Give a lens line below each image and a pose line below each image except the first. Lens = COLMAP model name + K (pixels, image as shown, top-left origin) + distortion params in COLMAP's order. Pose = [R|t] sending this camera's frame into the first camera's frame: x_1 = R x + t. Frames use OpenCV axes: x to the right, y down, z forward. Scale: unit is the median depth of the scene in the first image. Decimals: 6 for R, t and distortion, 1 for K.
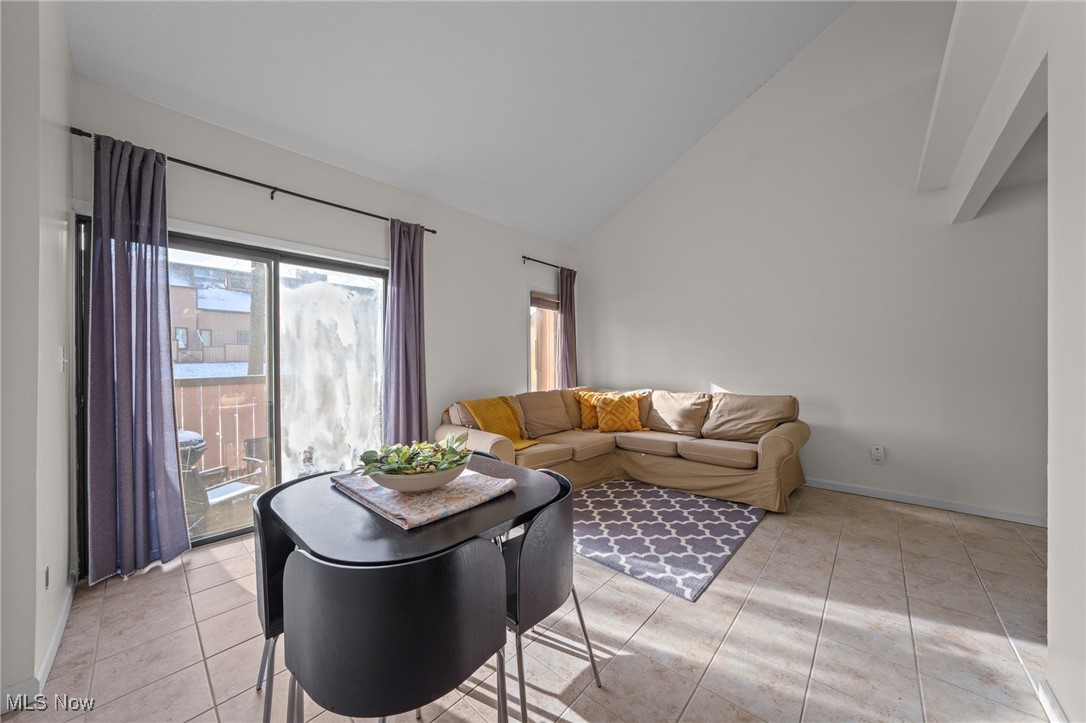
lens RADIAL K [[379.0, 0, 537.5], [0, 379.0, 361.0], [0, 0, 1]] dist [-0.003443, -0.000103]
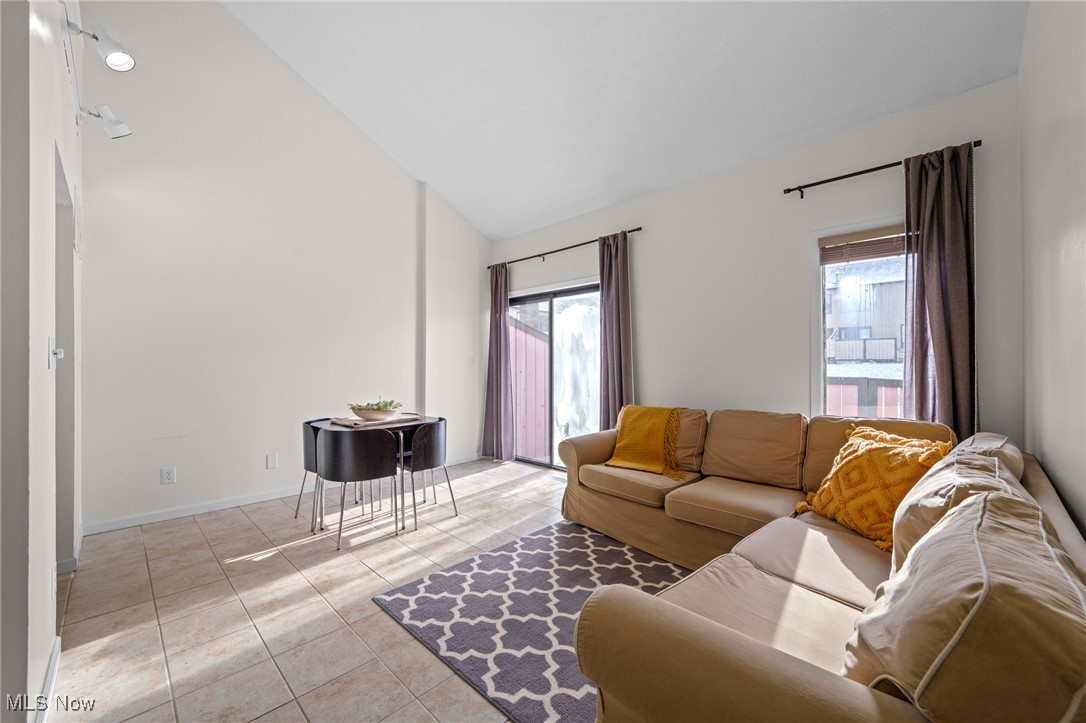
lens RADIAL K [[409.3, 0, 543.3], [0, 409.3, 368.8], [0, 0, 1]] dist [-0.037797, 0.004256]
pose [[-0.009415, 0.016148, -0.999825, 0.900764], [0.008685, 0.999833, 0.016067, -0.002619], [0.999918, -0.008533, -0.009554, 0.888222]]
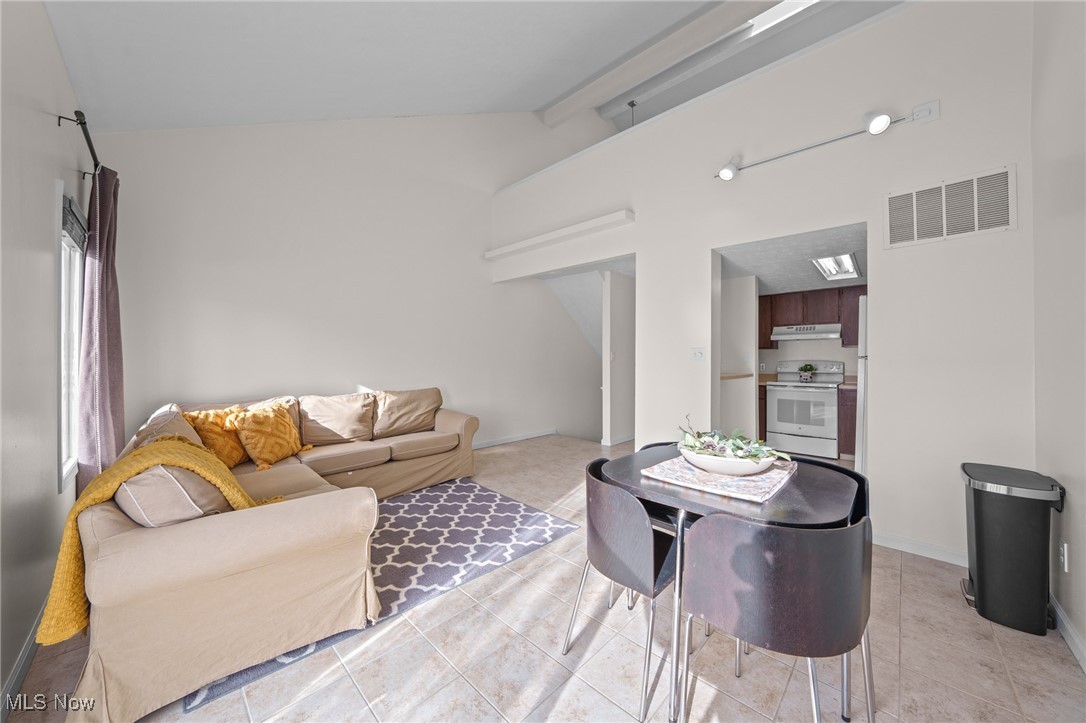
lens RADIAL K [[379.0, 0, 543.7], [0, 379.0, 364.5], [0, 0, 1]] dist [-0.003443, -0.000103]
pose [[0.015867, -0.002995, 0.999870, -0.626383], [-0.011477, 0.999929, 0.003177, 0.006121], [-0.999808, -0.011526, 0.015831, 0.676956]]
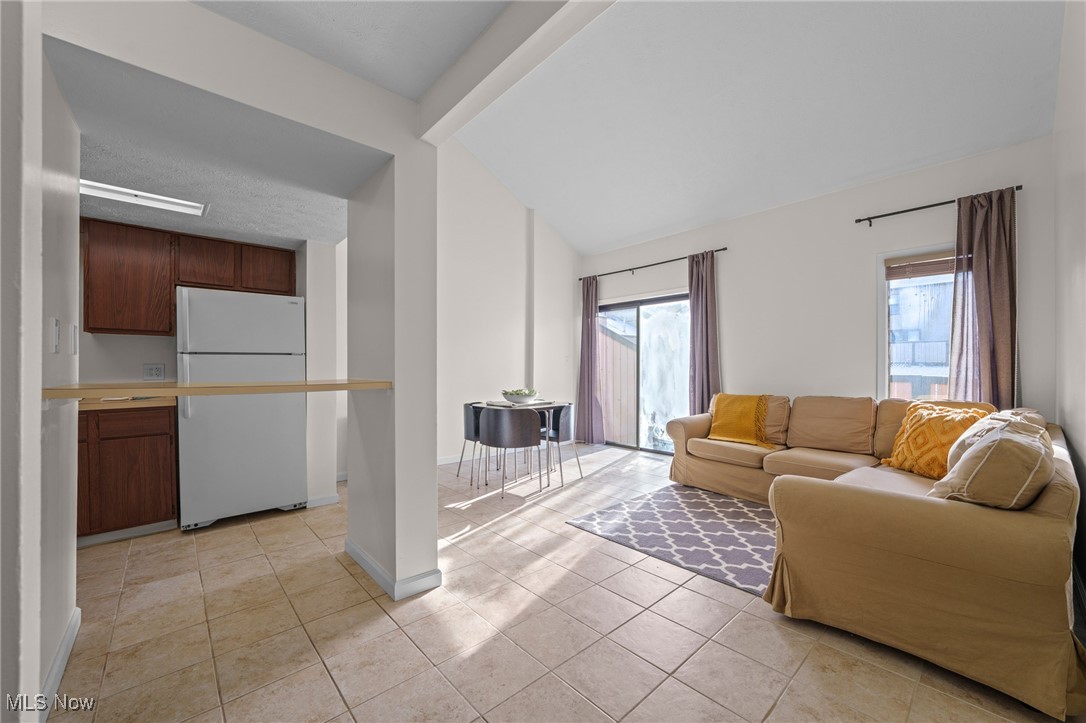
lens RADIAL K [[409.3, 0, 542.7], [0, 409.3, 370.9], [0, 0, 1]] dist [-0.037797, 0.004256]
pose [[-0.077444, 0.015267, -0.996880, 1.188428], [0.005633, 0.999873, 0.014875, 0.016195], [0.996981, -0.004463, -0.077520, 0.622599]]
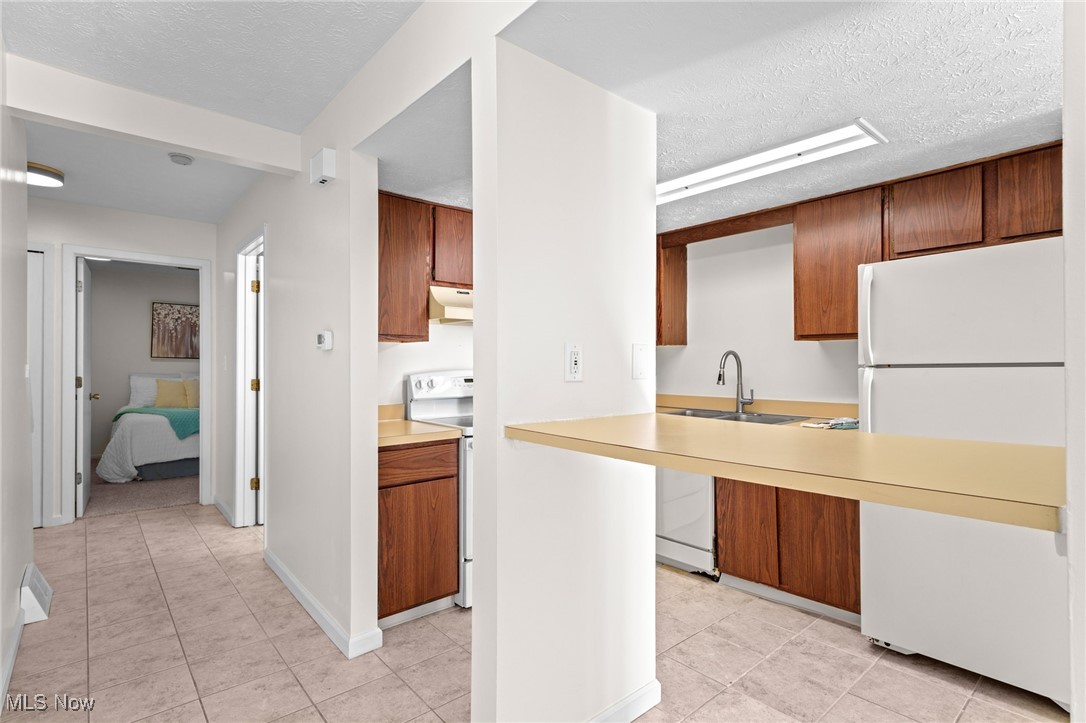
lens RADIAL K [[529.8, 0, 541.4], [0, 529.8, 361.6], [0, 0, 1]] dist [0.001457, -0.000057]
pose [[-0.994194, 0.015832, 0.106427, 0.767590], [0.014128, 0.999760, -0.016745, -0.014098], [-0.106667, -0.015144, -0.994179, 0.567124]]
